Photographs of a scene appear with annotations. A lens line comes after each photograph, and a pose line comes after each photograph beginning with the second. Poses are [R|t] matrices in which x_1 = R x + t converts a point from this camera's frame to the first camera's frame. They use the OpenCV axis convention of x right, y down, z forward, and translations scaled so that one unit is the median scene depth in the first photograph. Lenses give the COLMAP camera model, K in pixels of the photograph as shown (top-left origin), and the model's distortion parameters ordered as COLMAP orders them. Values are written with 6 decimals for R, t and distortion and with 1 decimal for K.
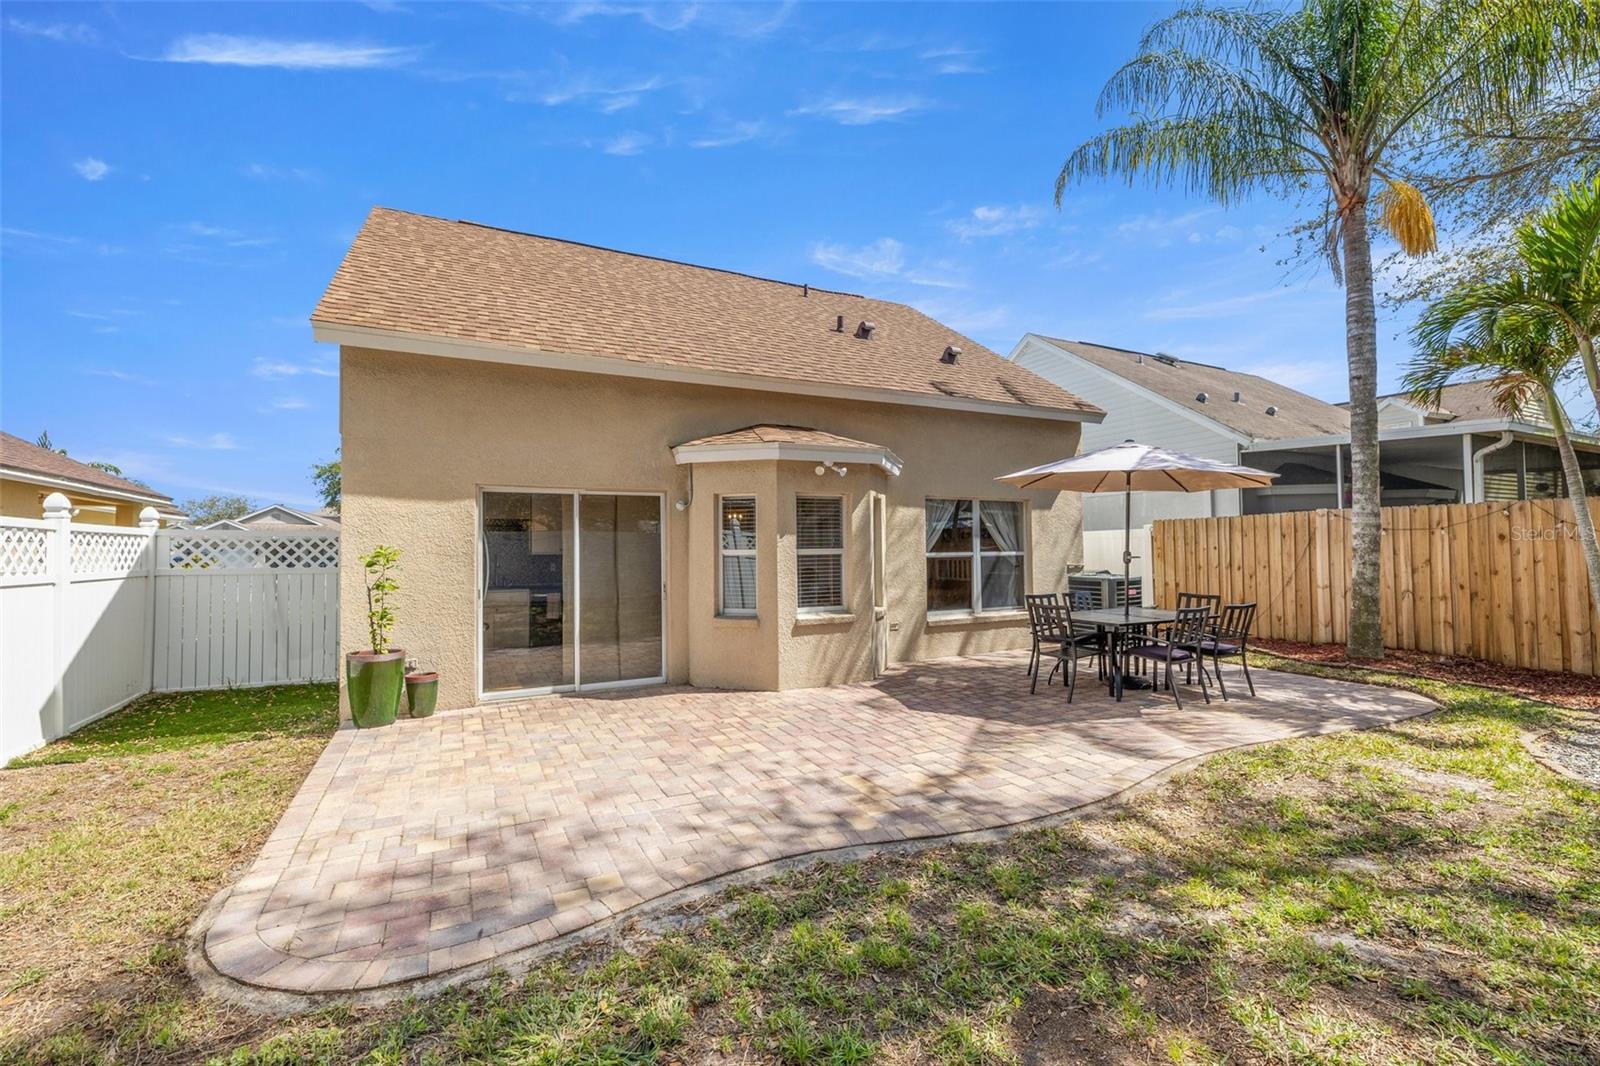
lens RADIAL K [[679.2, 0, 793.2], [0, 679.2, 531.7], [0, 0, 1]] dist [-0.003111, -0.000601]
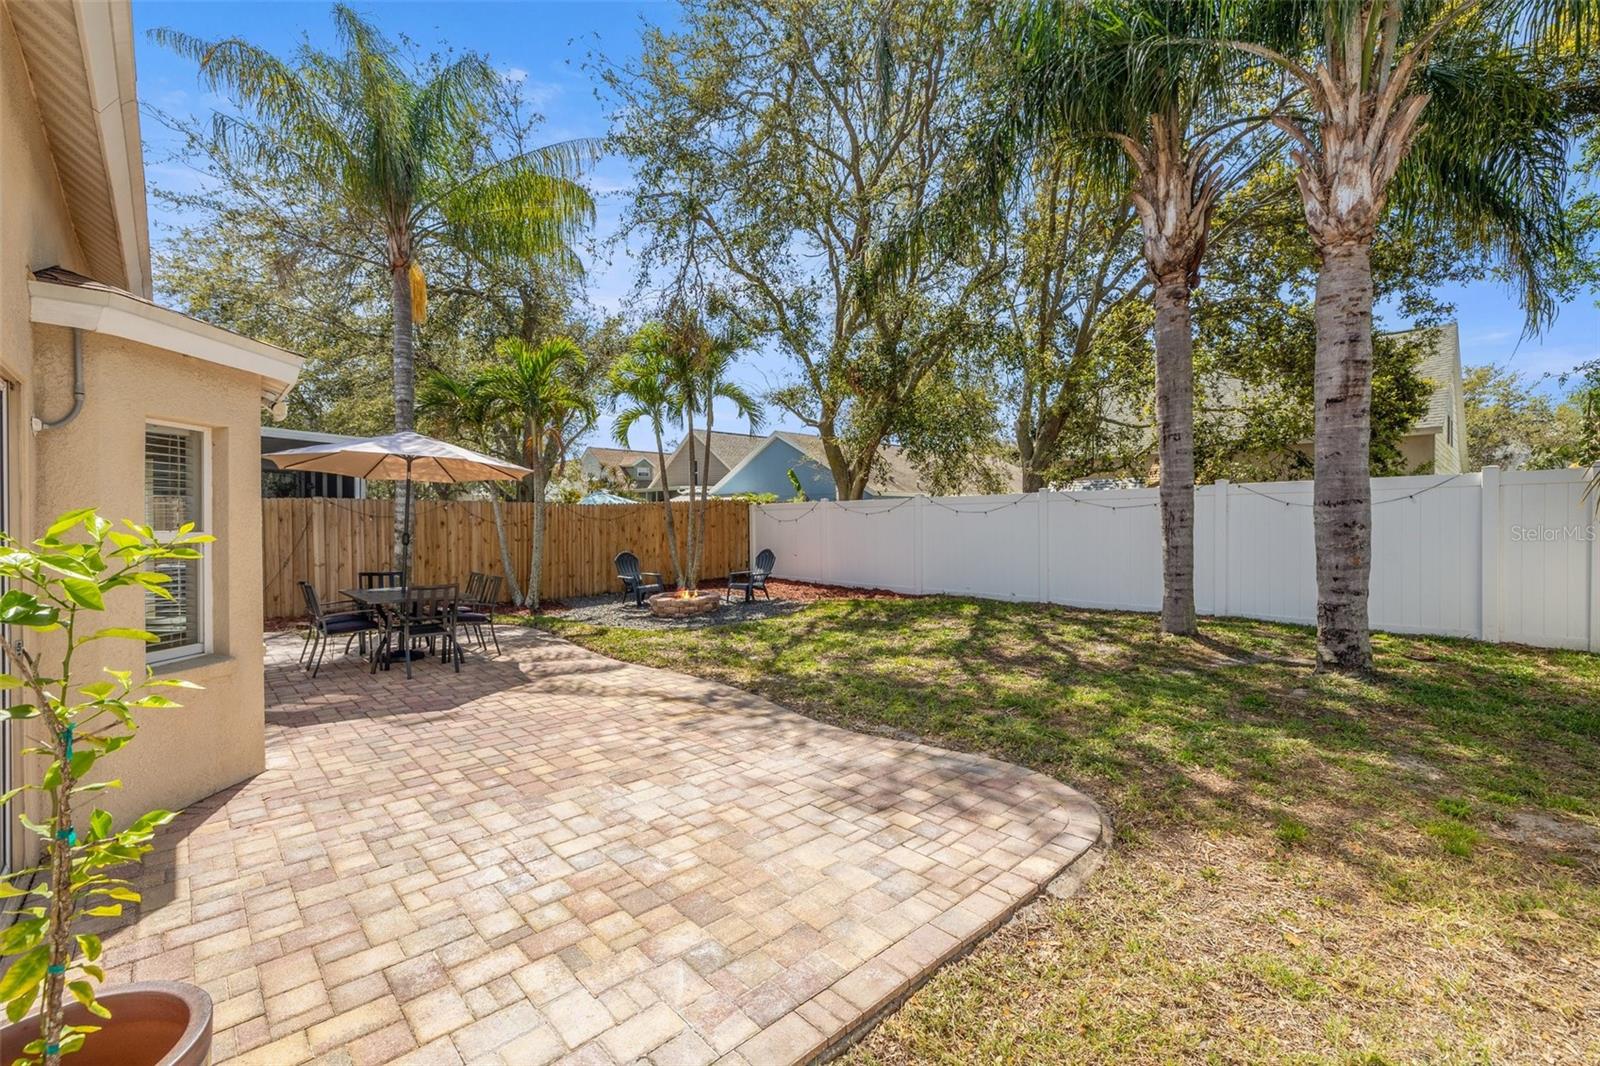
lens RADIAL K [[679.2, 0, 793.2], [0, 679.2, 531.7], [0, 0, 1]] dist [-0.003111, -0.000601]
pose [[-0.268241, -0.002749, 0.963348, -1.014170], [-0.018061, 0.999835, -0.002176, 0.024211], [-0.963183, -0.017982, -0.268246, 0.997867]]
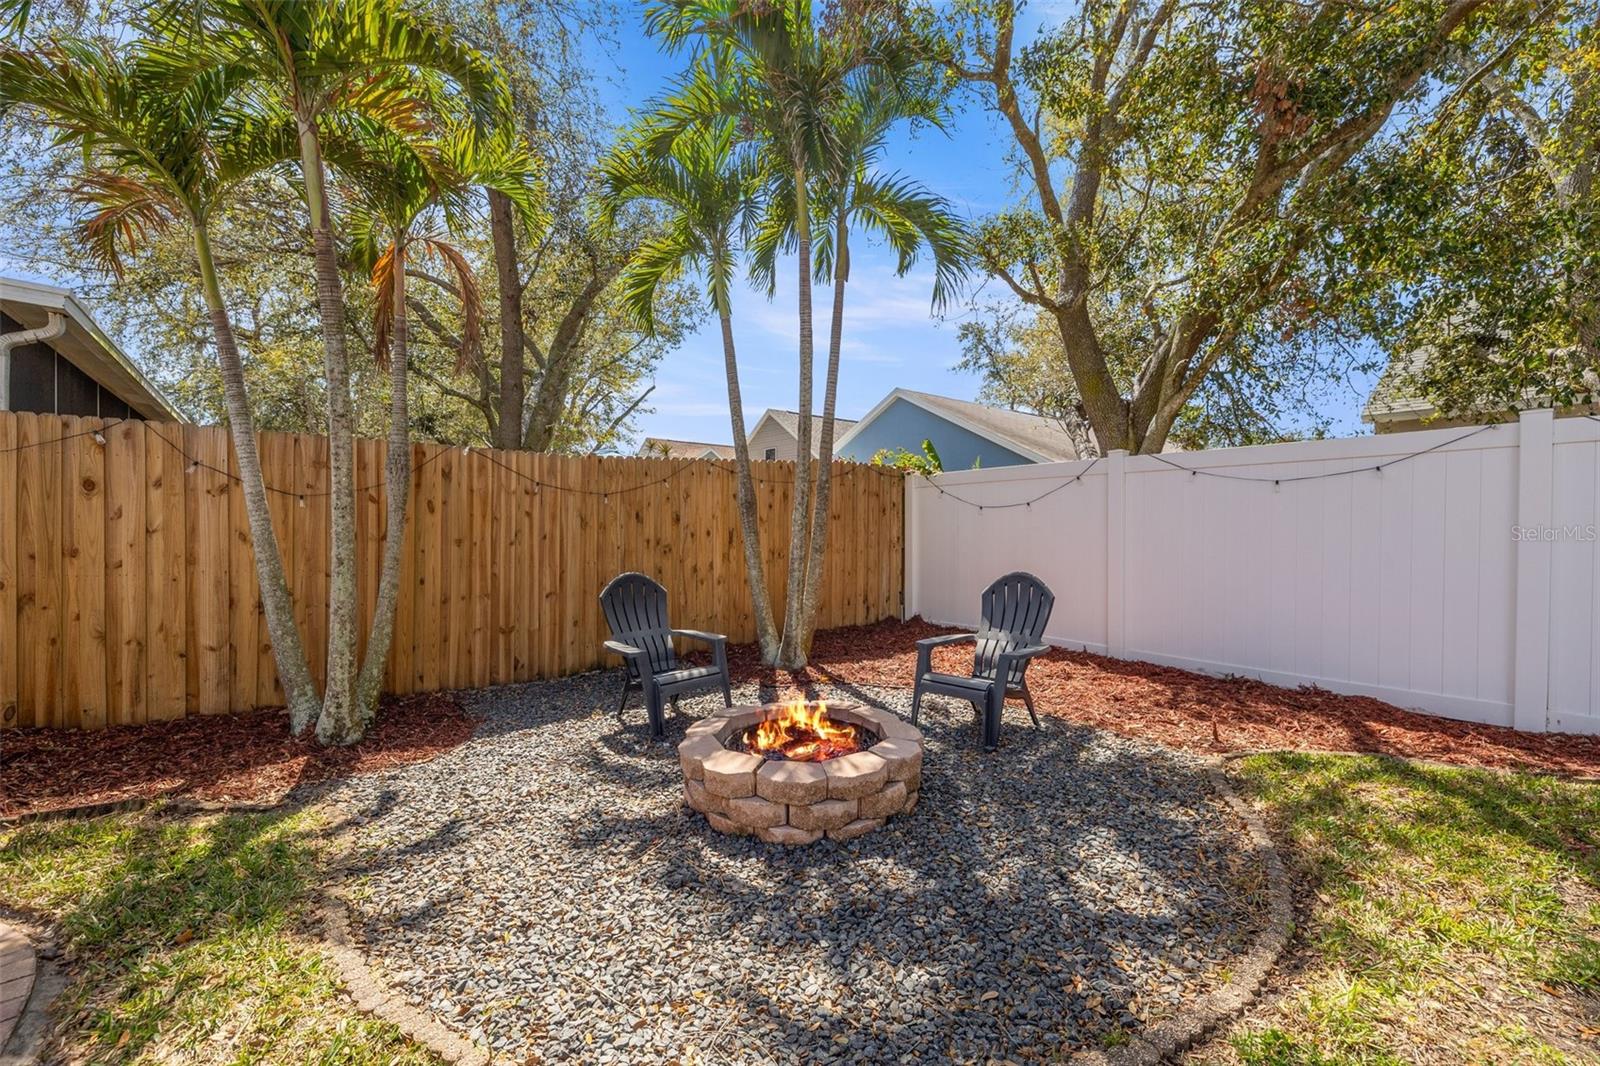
lens RADIAL K [[679.2, 0, 793.2], [0, 679.2, 531.7], [0, 0, 1]] dist [-0.003111, -0.000601]
pose [[-0.168157, 0.007022, 0.985735, 0.682015], [-0.030741, 0.999451, -0.012364, 0.052707], [-0.985281, -0.032381, -0.167848, 0.851091]]
